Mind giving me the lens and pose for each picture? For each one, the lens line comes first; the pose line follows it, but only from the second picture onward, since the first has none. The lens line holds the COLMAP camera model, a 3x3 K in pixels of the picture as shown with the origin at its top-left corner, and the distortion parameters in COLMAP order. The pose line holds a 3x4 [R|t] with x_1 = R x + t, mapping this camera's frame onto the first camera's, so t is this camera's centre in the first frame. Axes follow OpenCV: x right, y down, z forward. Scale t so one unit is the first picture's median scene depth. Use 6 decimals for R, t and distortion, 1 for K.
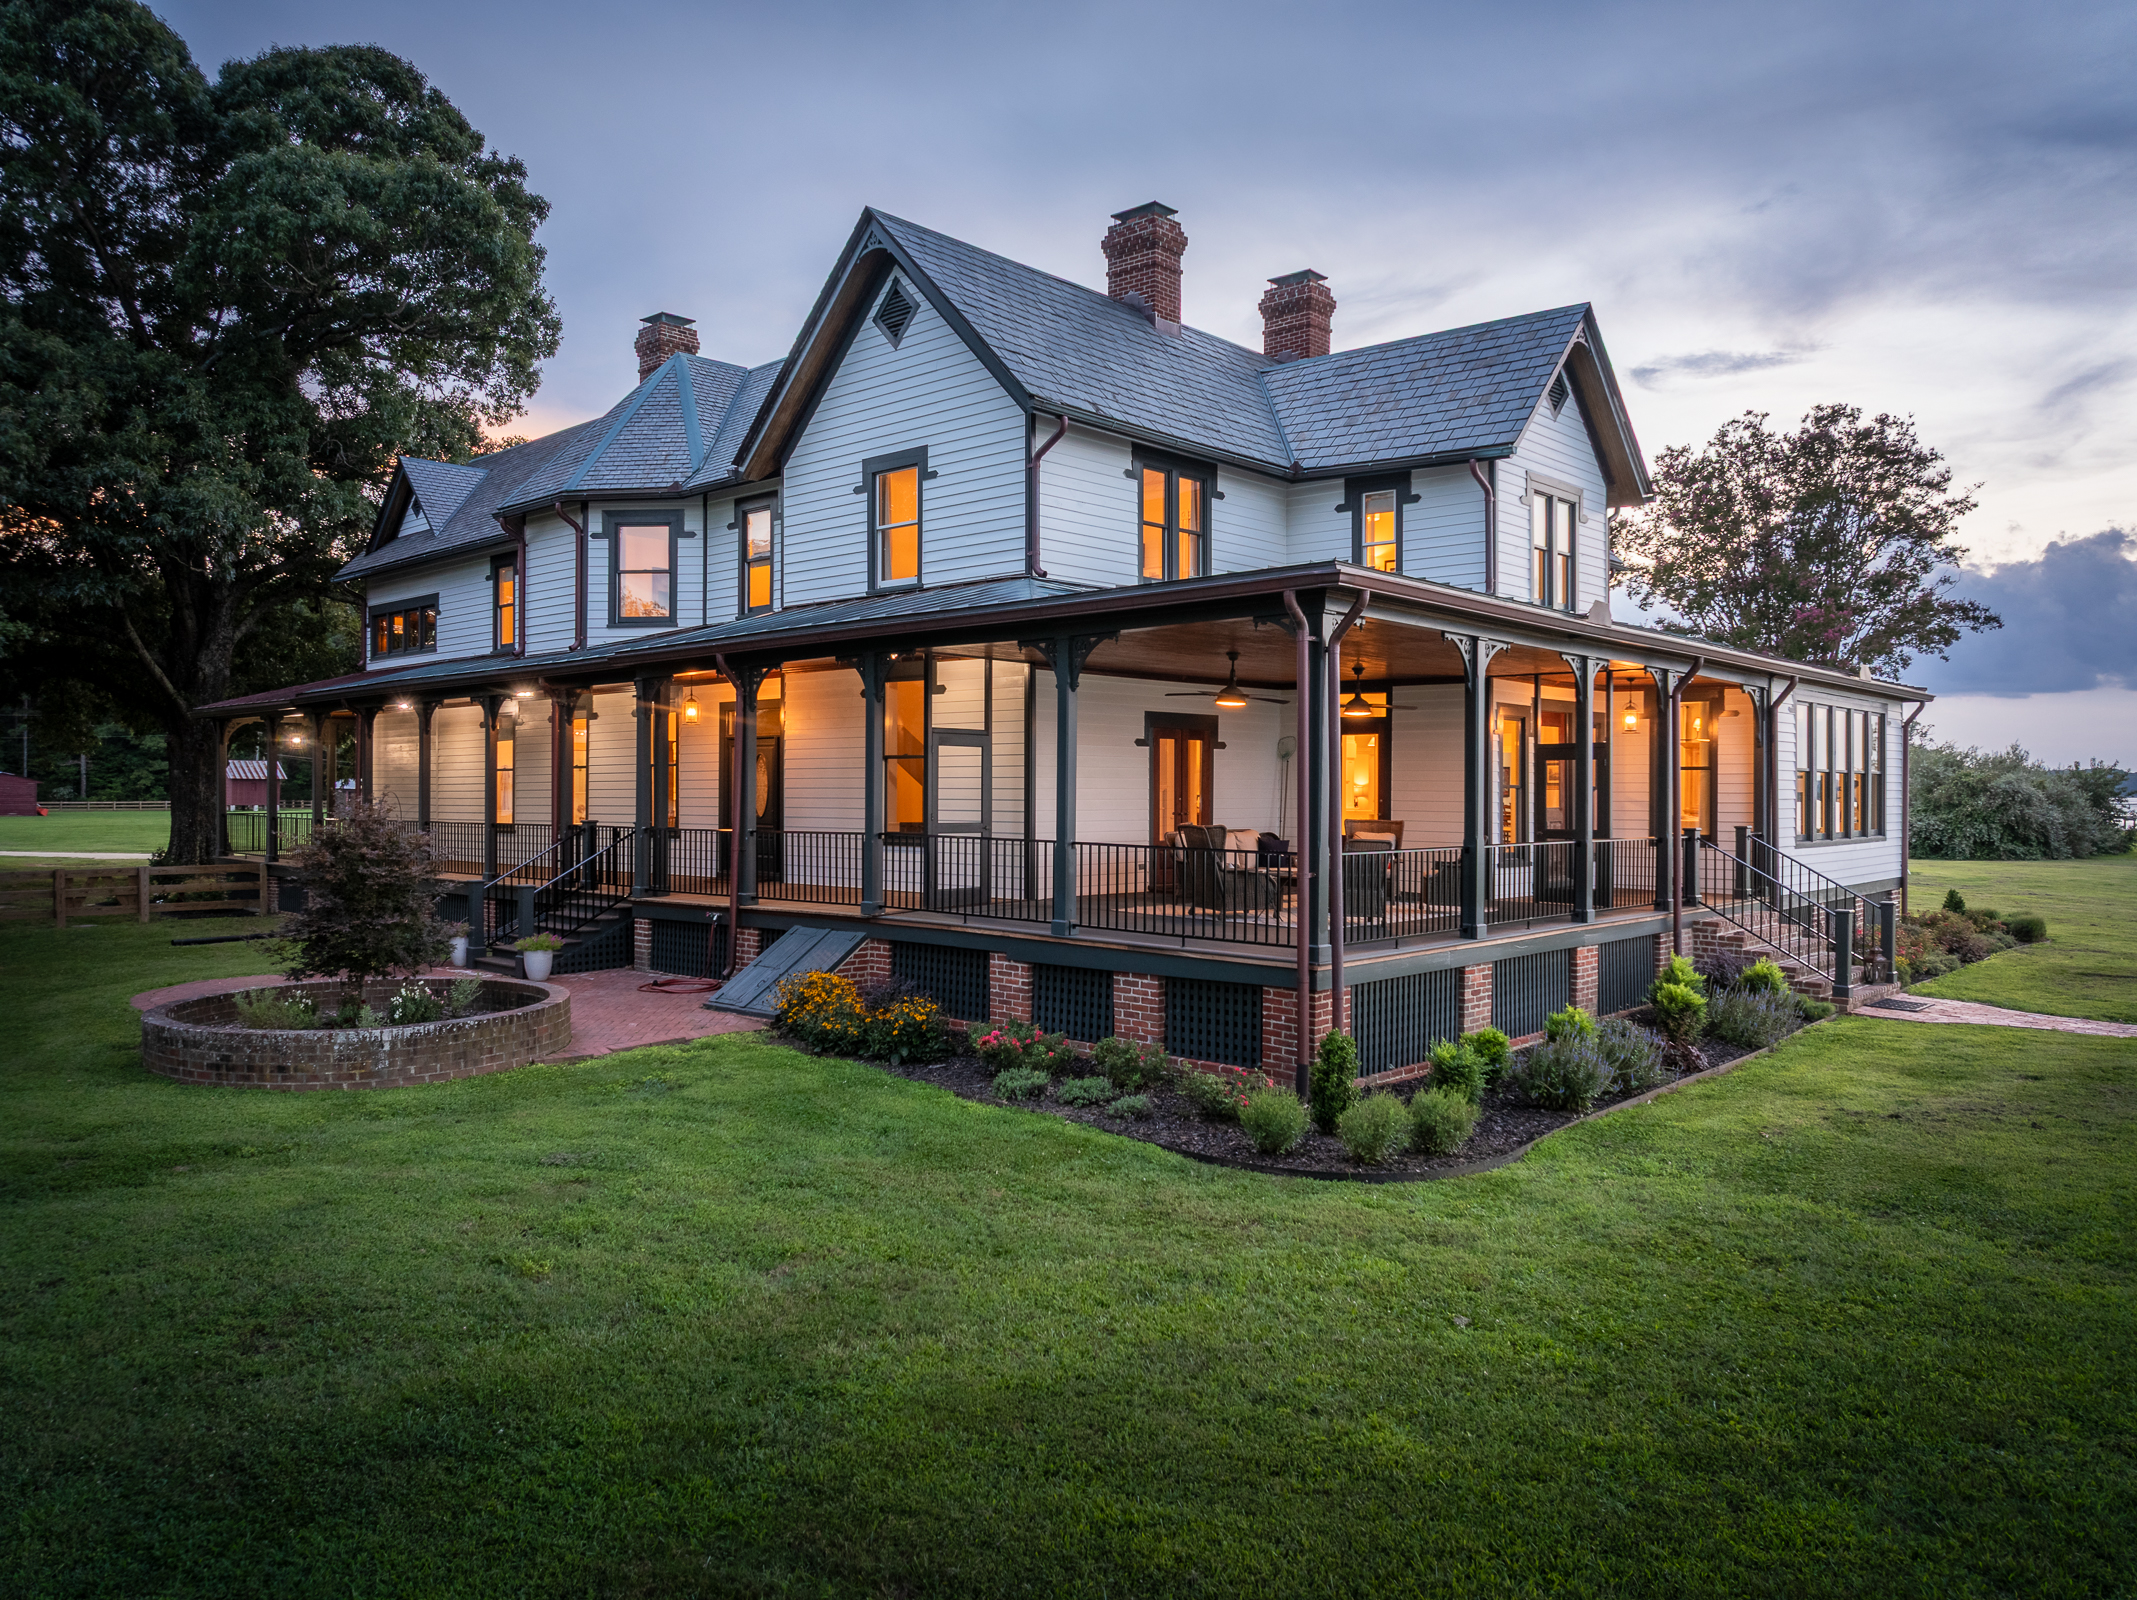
lens RADIAL K [[1526.6, 0, 1059.7], [0, 1526.6, 798.4], [0, 0, 1]] dist [-0.030740, -0.008395]
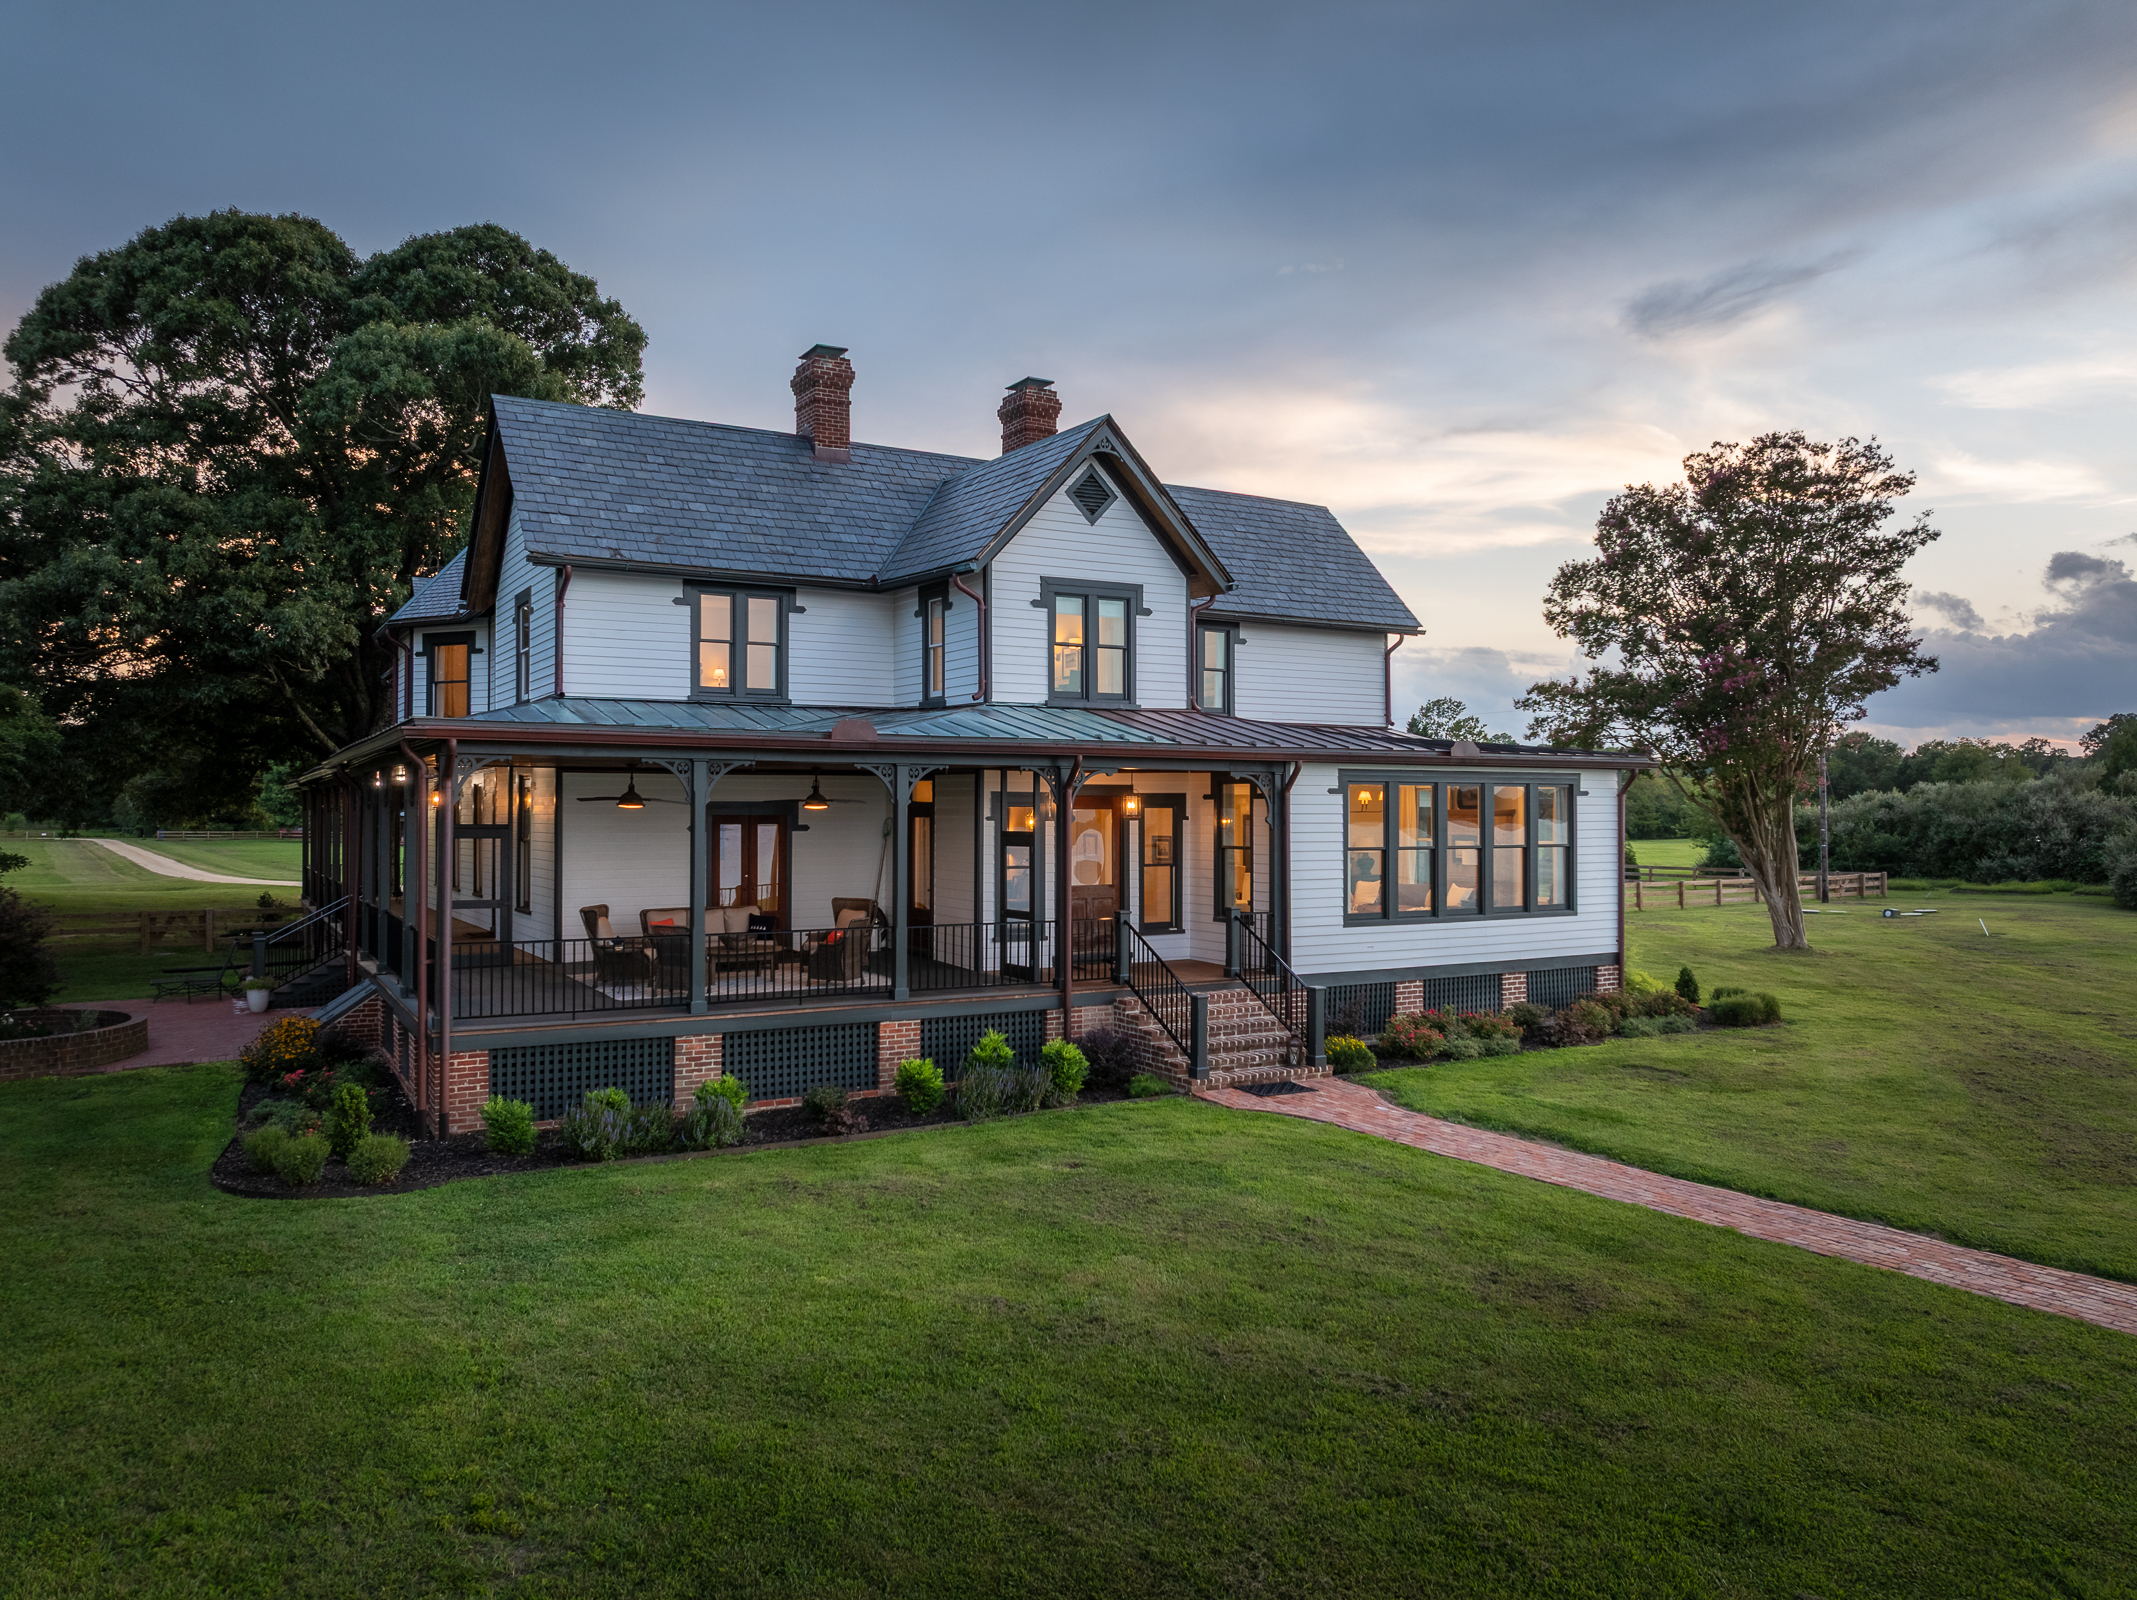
lens RADIAL K [[1526.6, 0, 1073.5], [0, 1526.6, 805.0], [0, 0, 1]] dist [-0.030740, -0.008395]
pose [[0.956412, -0.003704, -0.291996, 0.573330], [0.001138, 0.999959, -0.008958, -0.037293], [0.292017, 0.008235, 0.956378, -0.031573]]
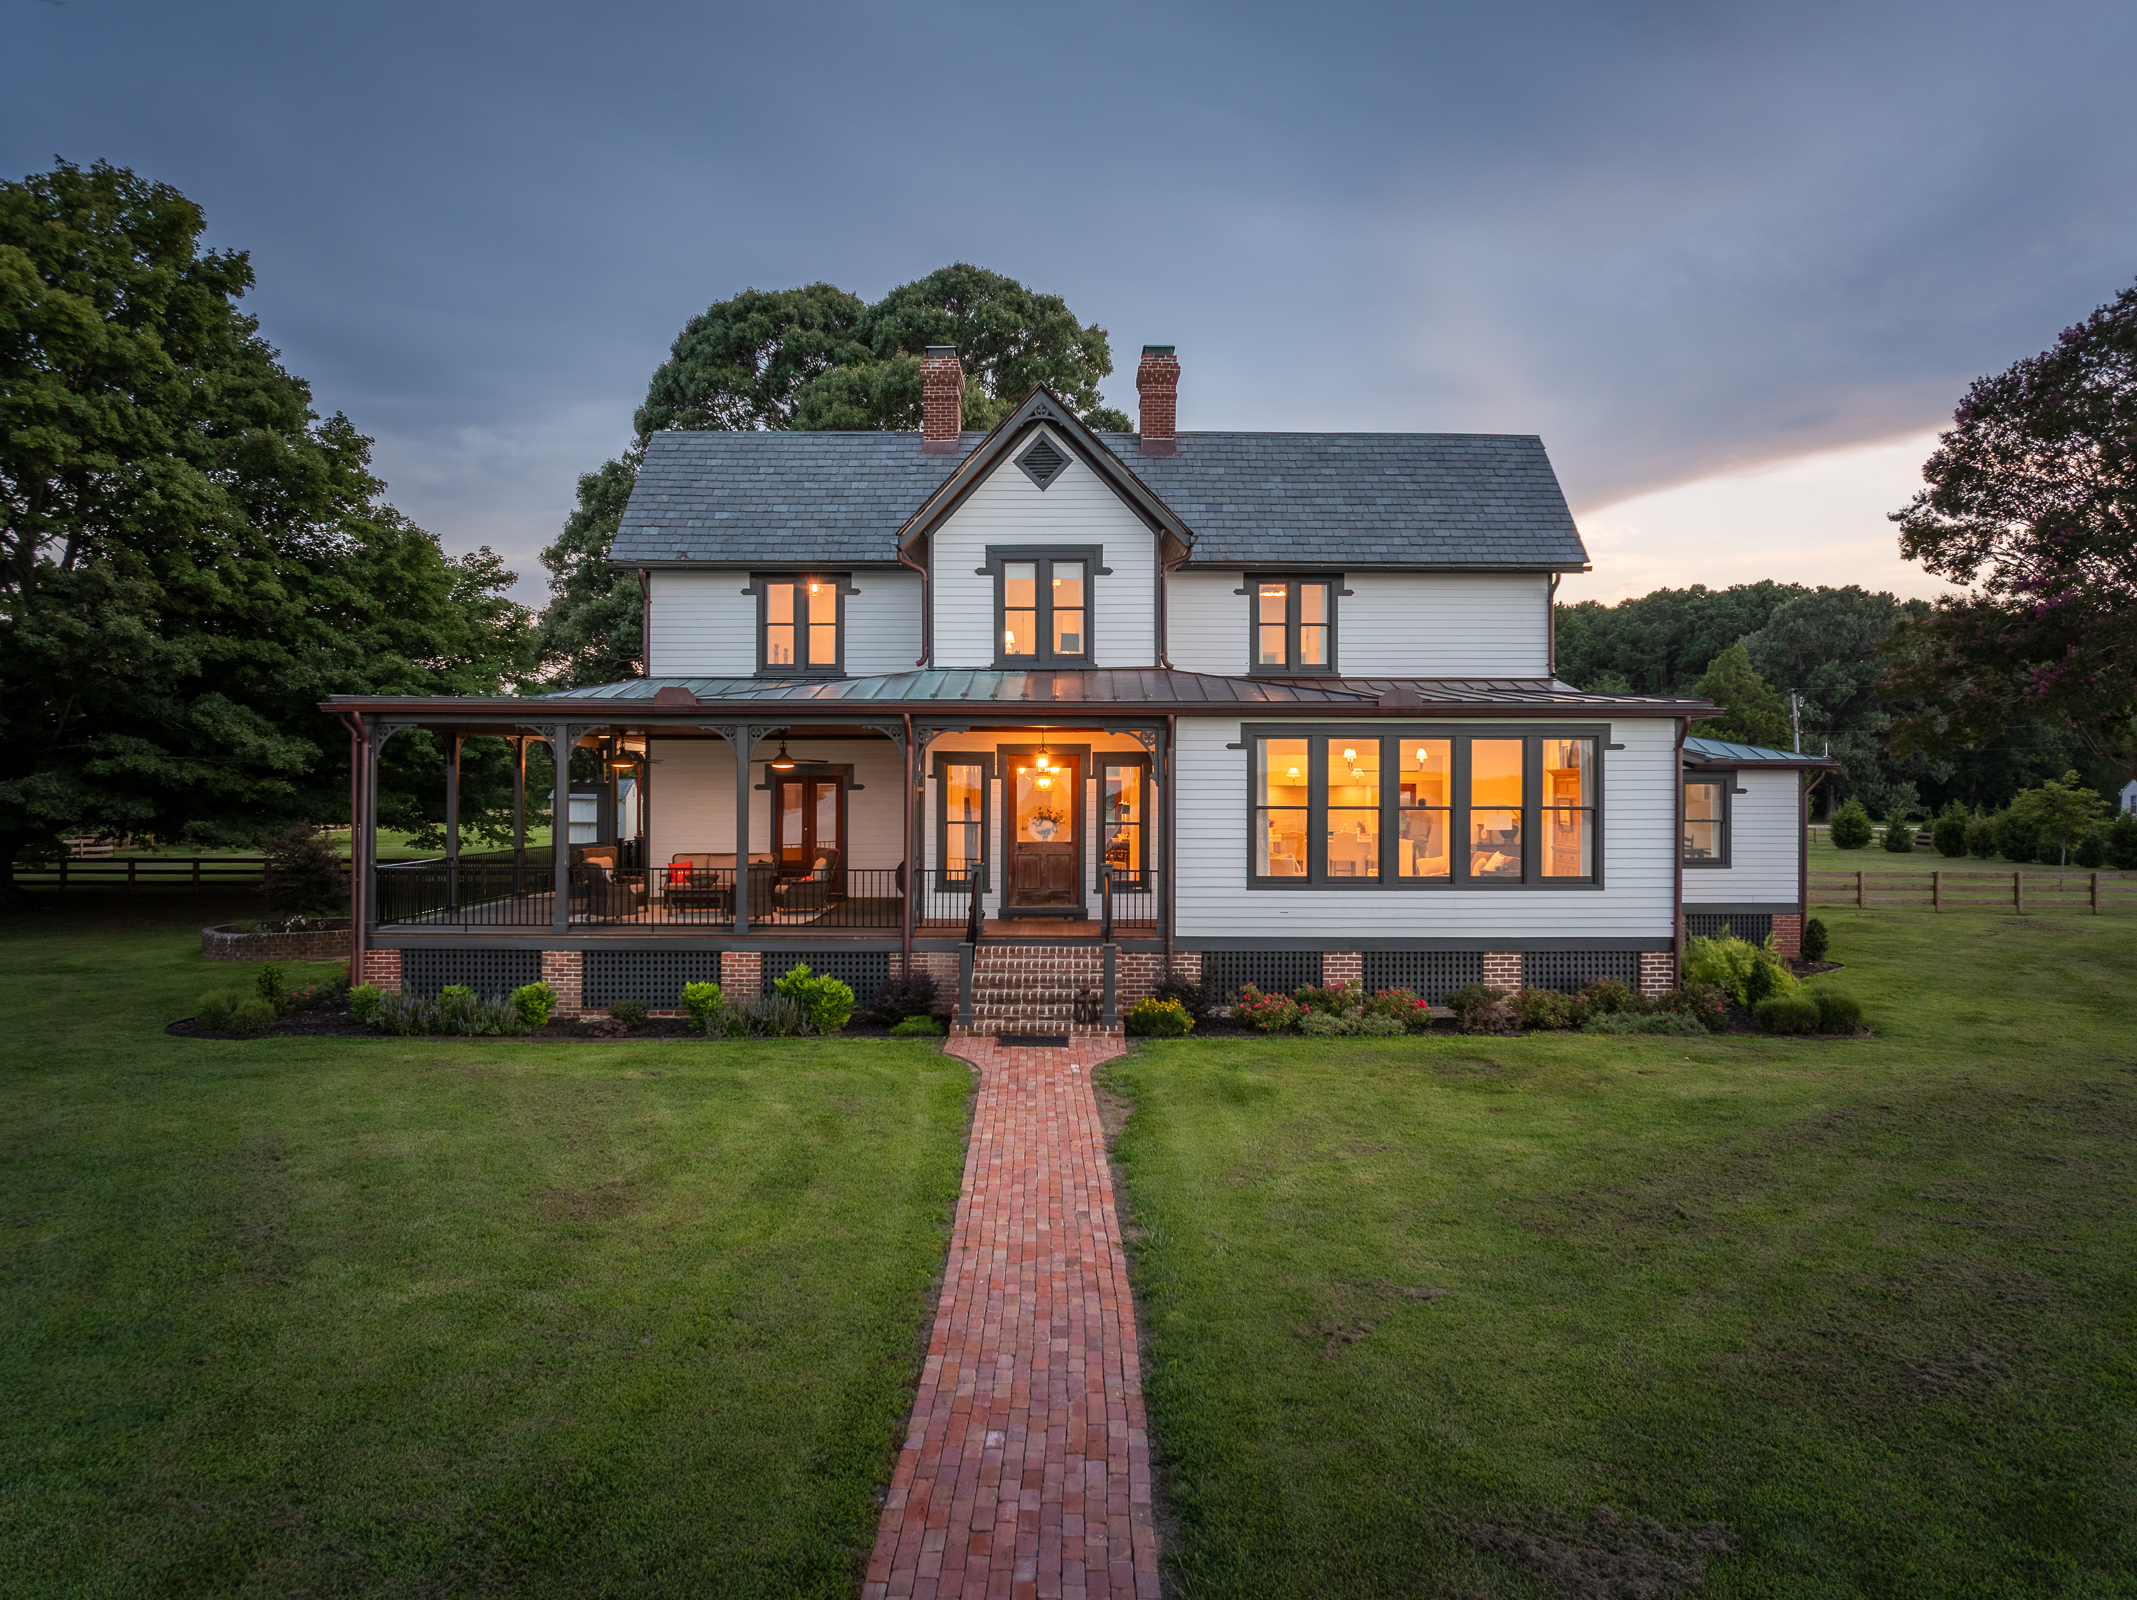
lens RADIAL K [[1526.6, 0, 1073.5], [0, 1526.6, 799.1], [0, 0, 1]] dist [-0.030740, -0.008395]
pose [[0.670945, 0.001298, -0.741506, 1.060935], [-0.003335, 0.999994, -0.001267, -0.021296], [0.741500, 0.003322, 0.670945, 0.250709]]
